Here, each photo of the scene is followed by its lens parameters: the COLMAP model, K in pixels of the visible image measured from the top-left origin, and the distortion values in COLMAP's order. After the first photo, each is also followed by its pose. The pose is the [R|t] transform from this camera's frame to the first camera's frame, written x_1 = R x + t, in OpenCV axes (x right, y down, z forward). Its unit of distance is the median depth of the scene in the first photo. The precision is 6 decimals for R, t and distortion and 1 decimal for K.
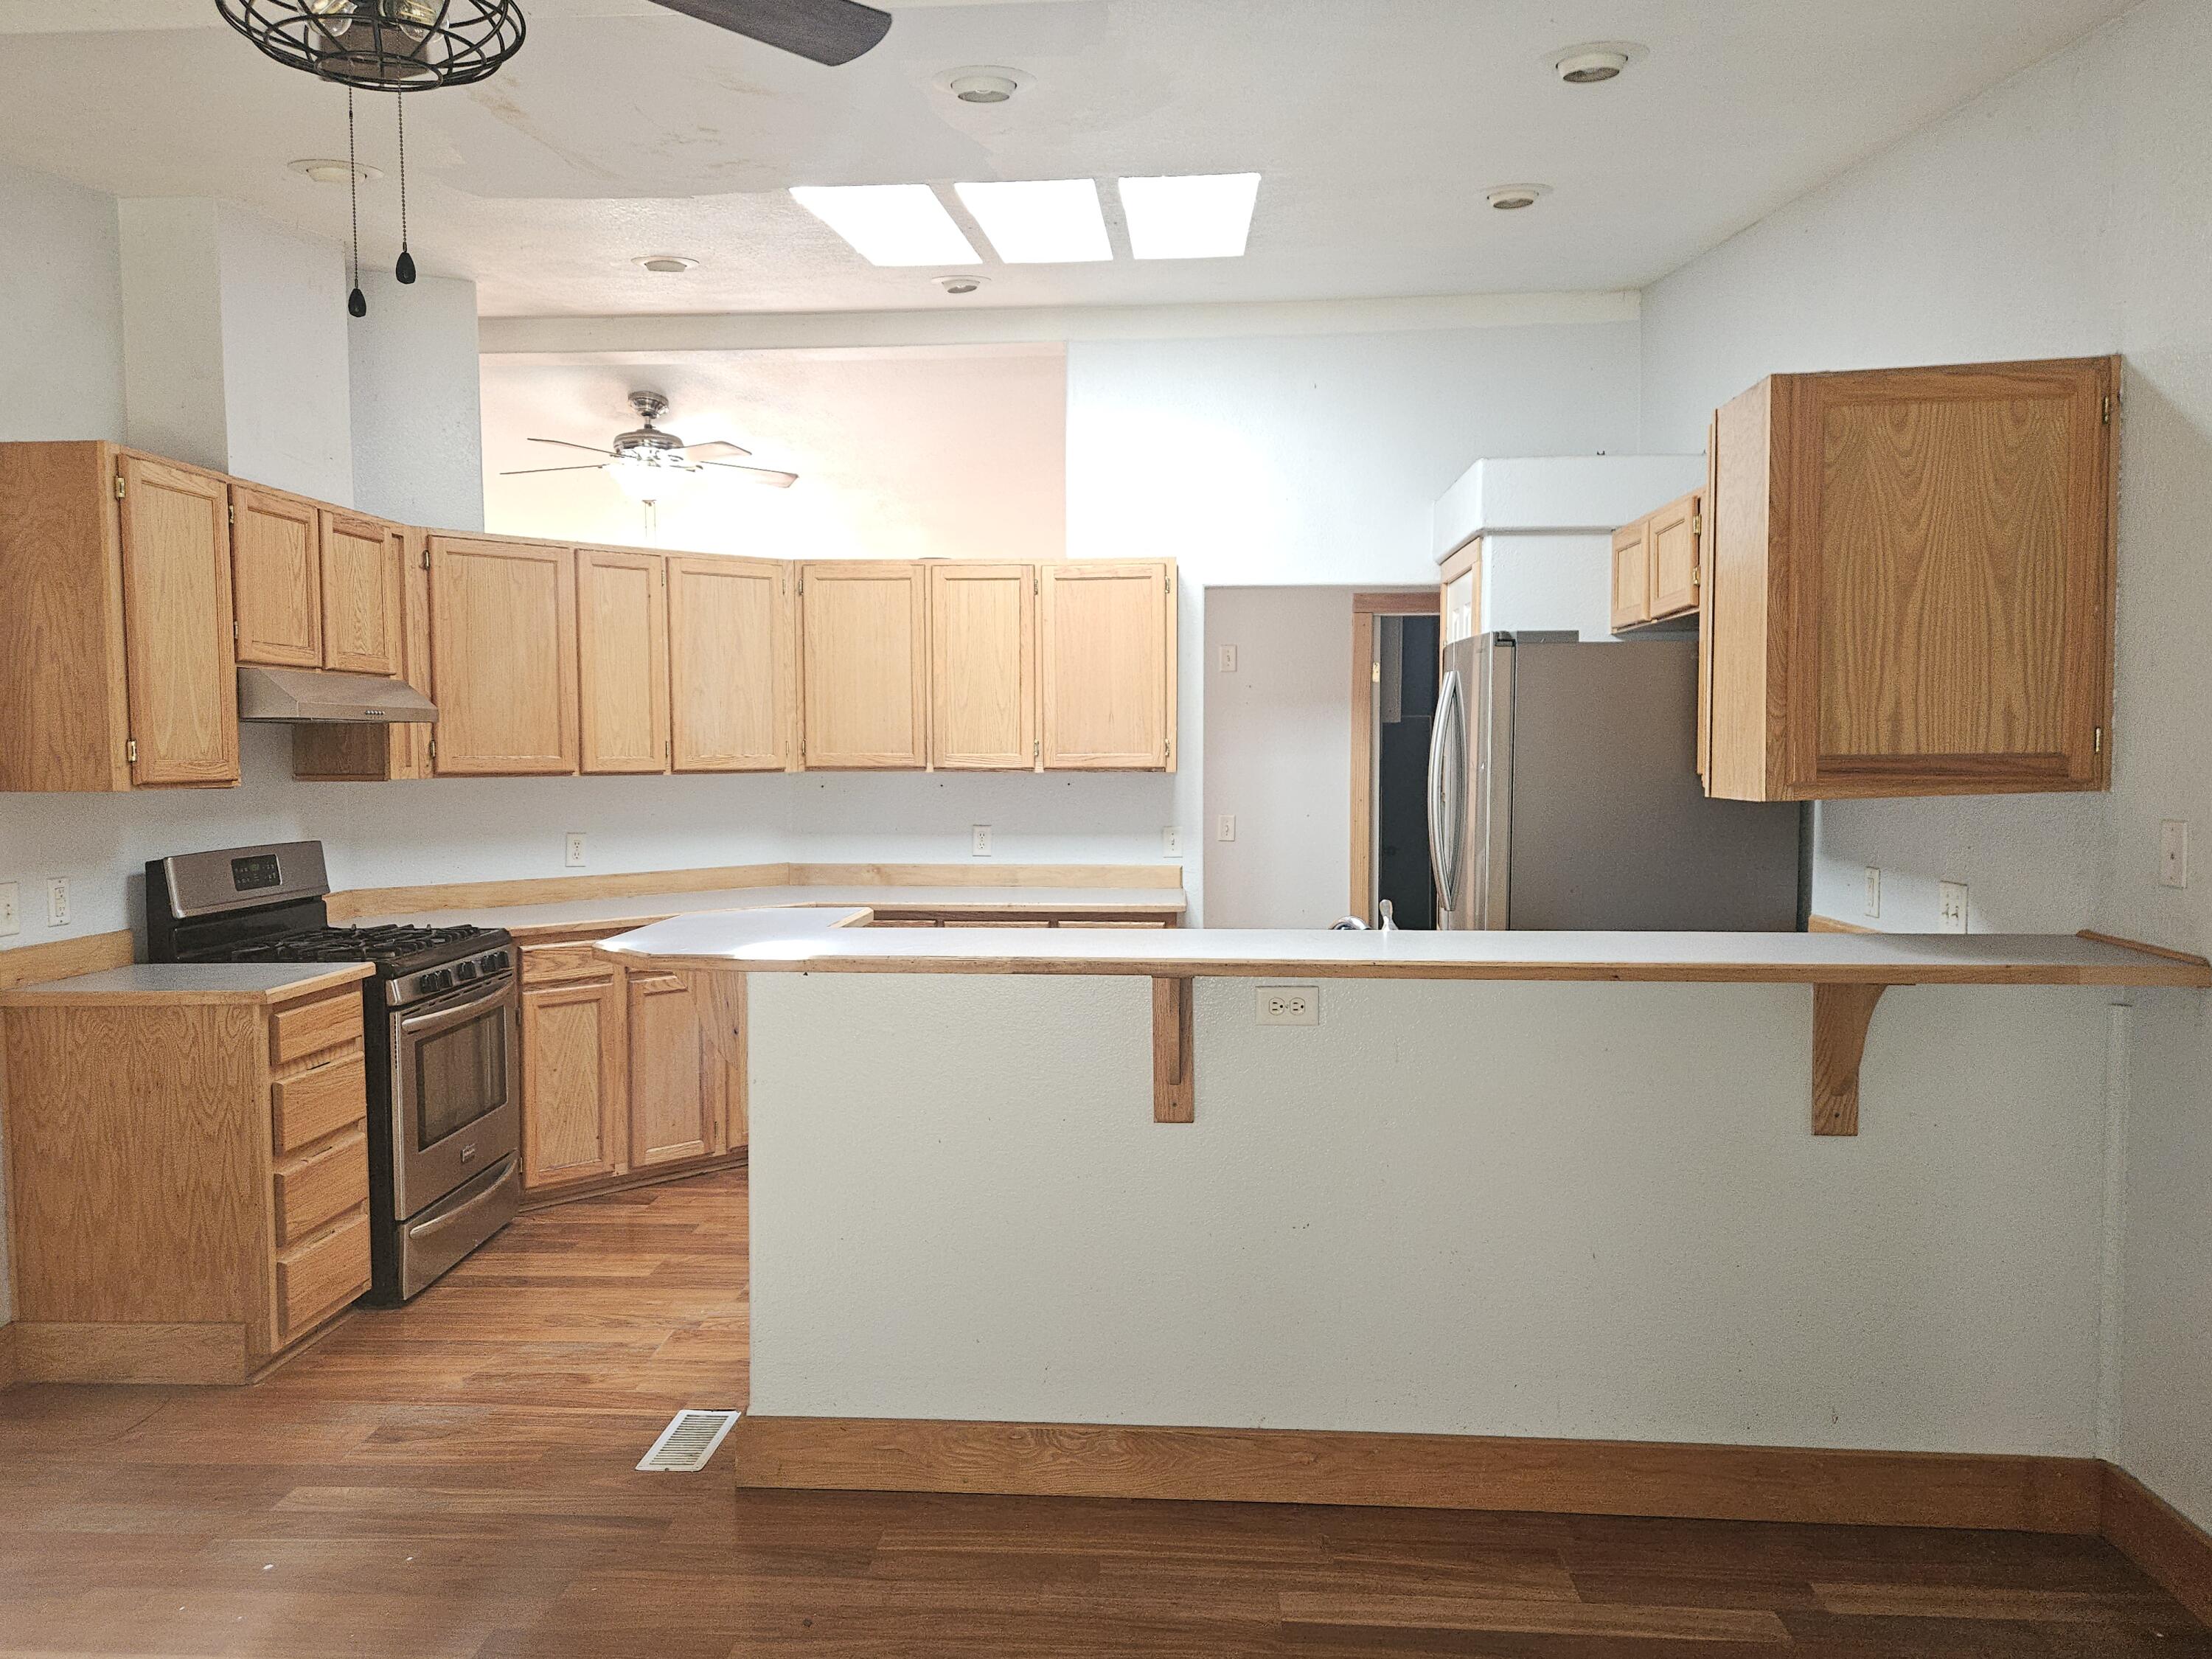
lens RADIAL K [[1576.7, 0, 1029.2], [0, 1576.7, 836.2], [0, 0, 1]] dist [0.135410, -0.078060]
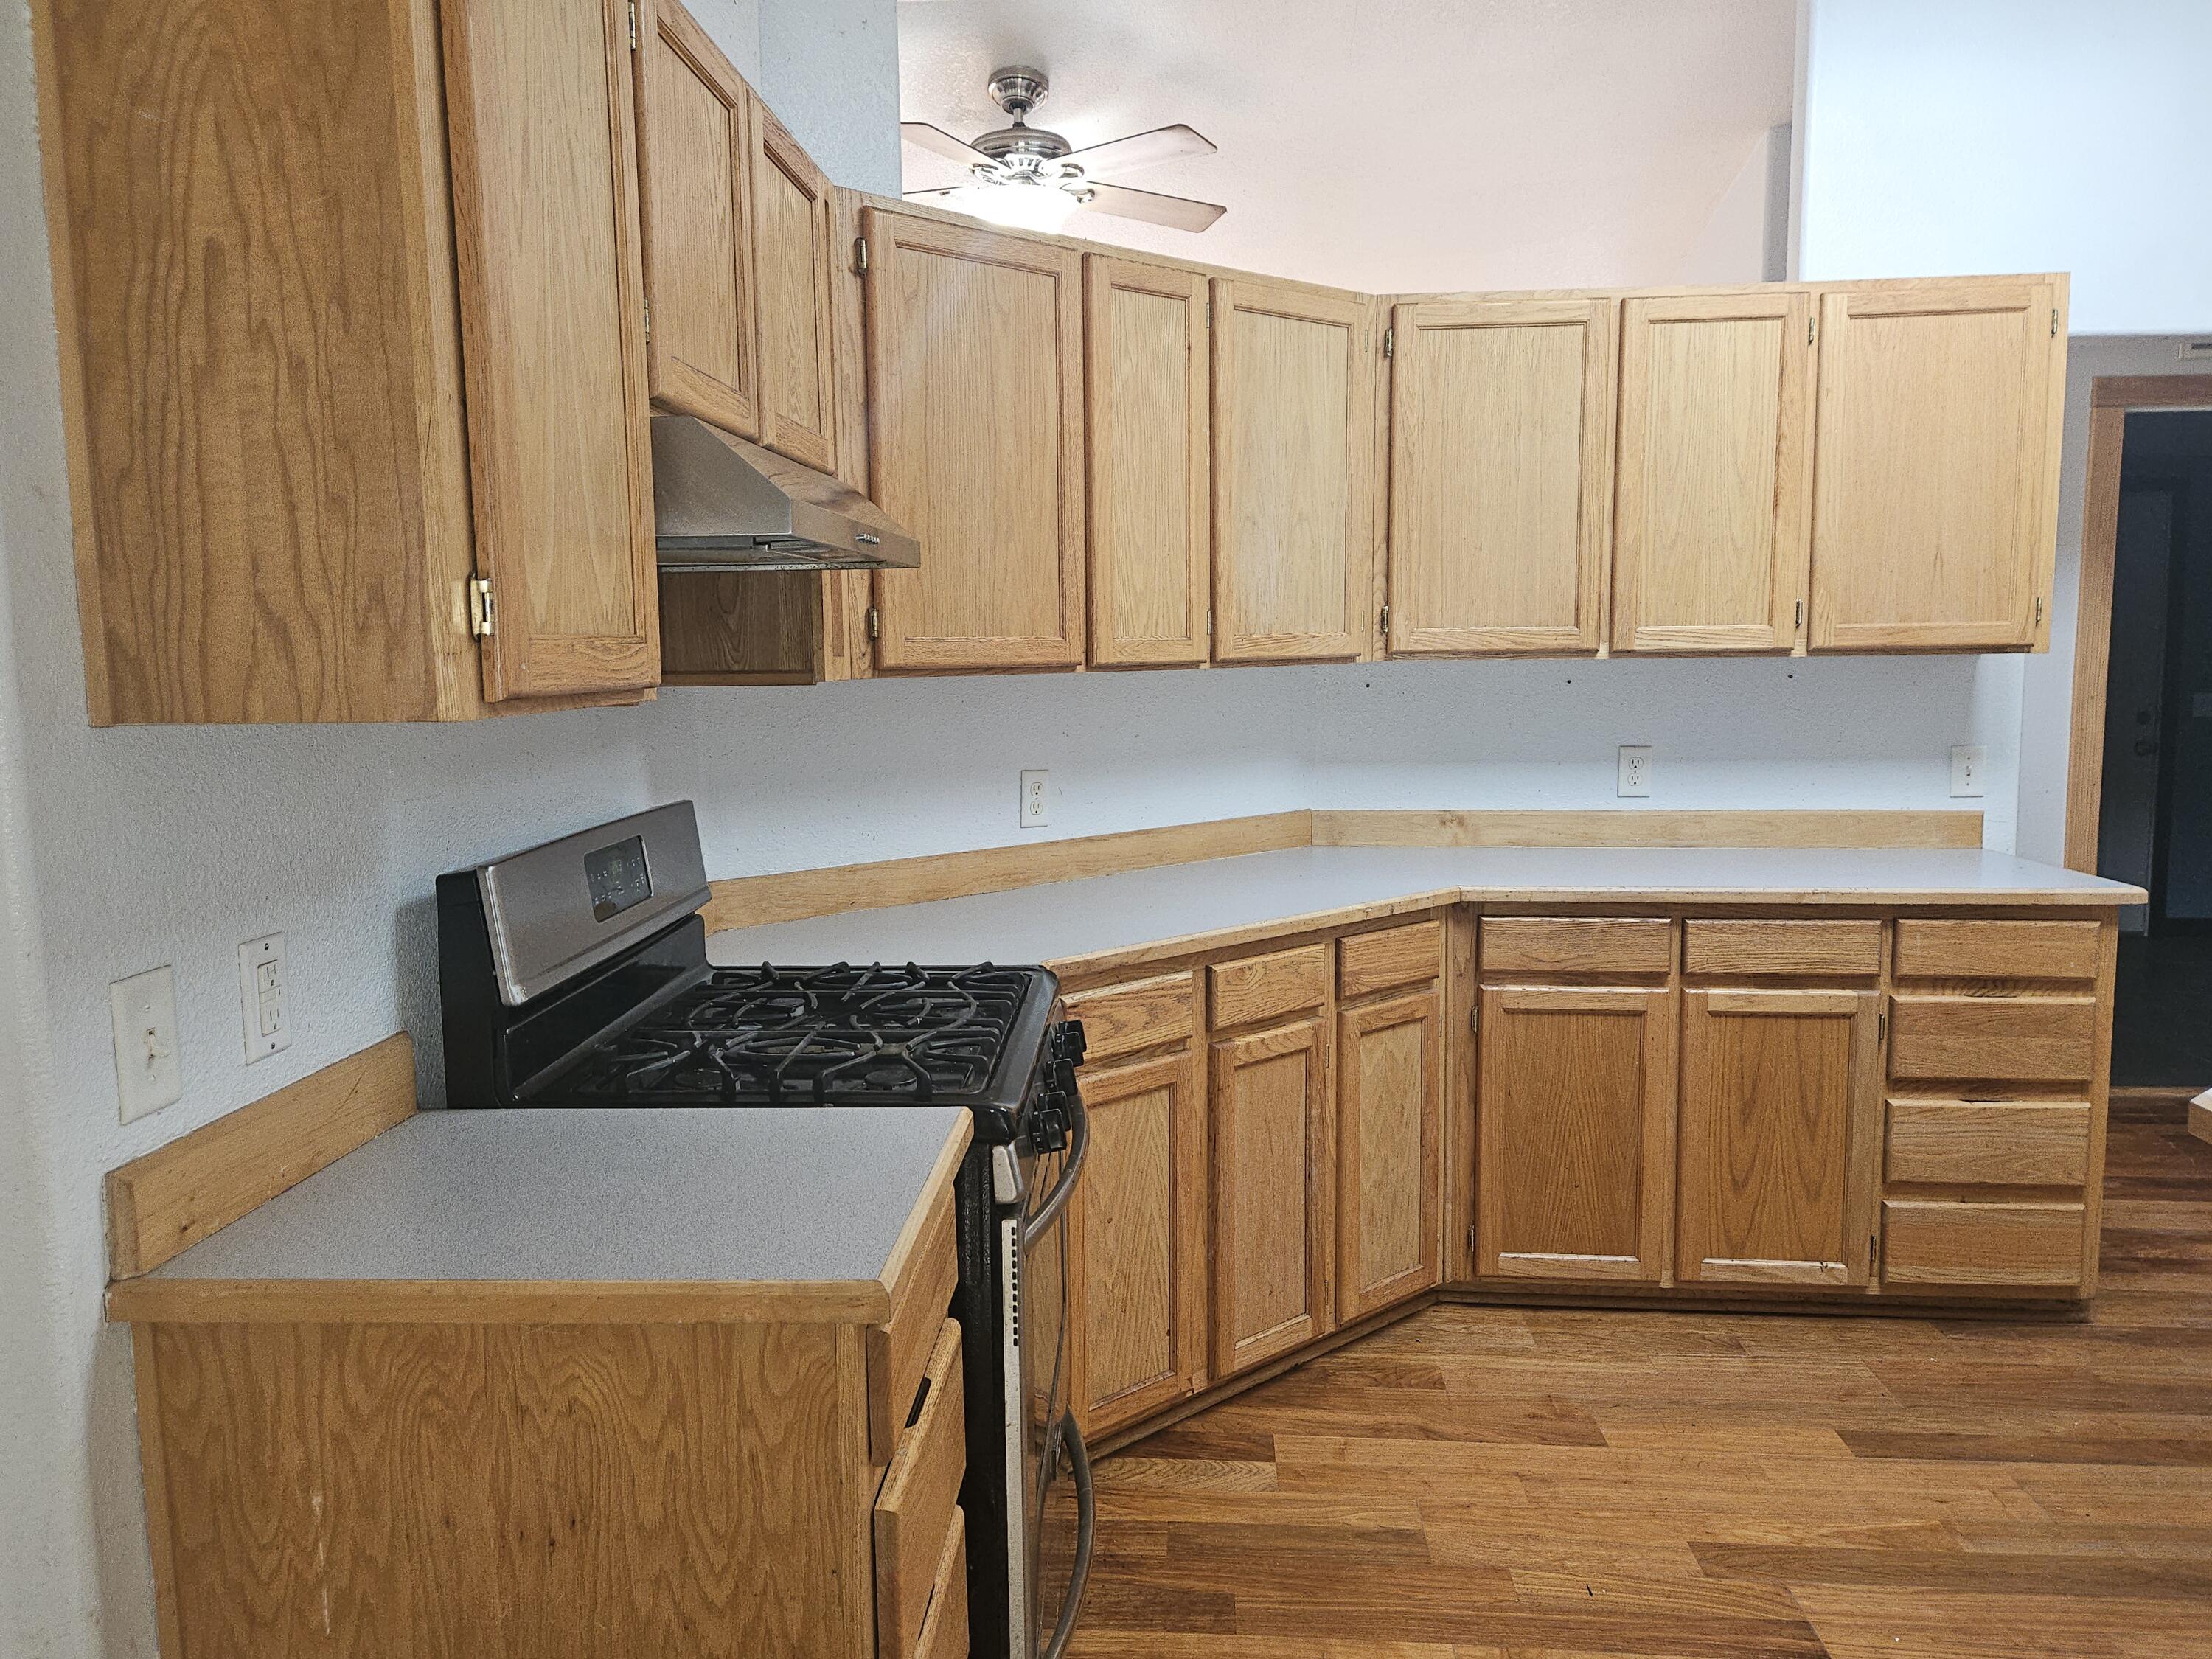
lens RADIAL K [[1559.2, 0, 1078.3], [0, 1559.2, 815.9], [0, 0, 1]] dist [0.132917, -0.131409]
pose [[0.999783, -0.008714, 0.018946, -0.312353], [0.007677, 0.998505, 0.054115, -0.017914], [-0.019389, -0.053958, 0.998355, 0.474449]]
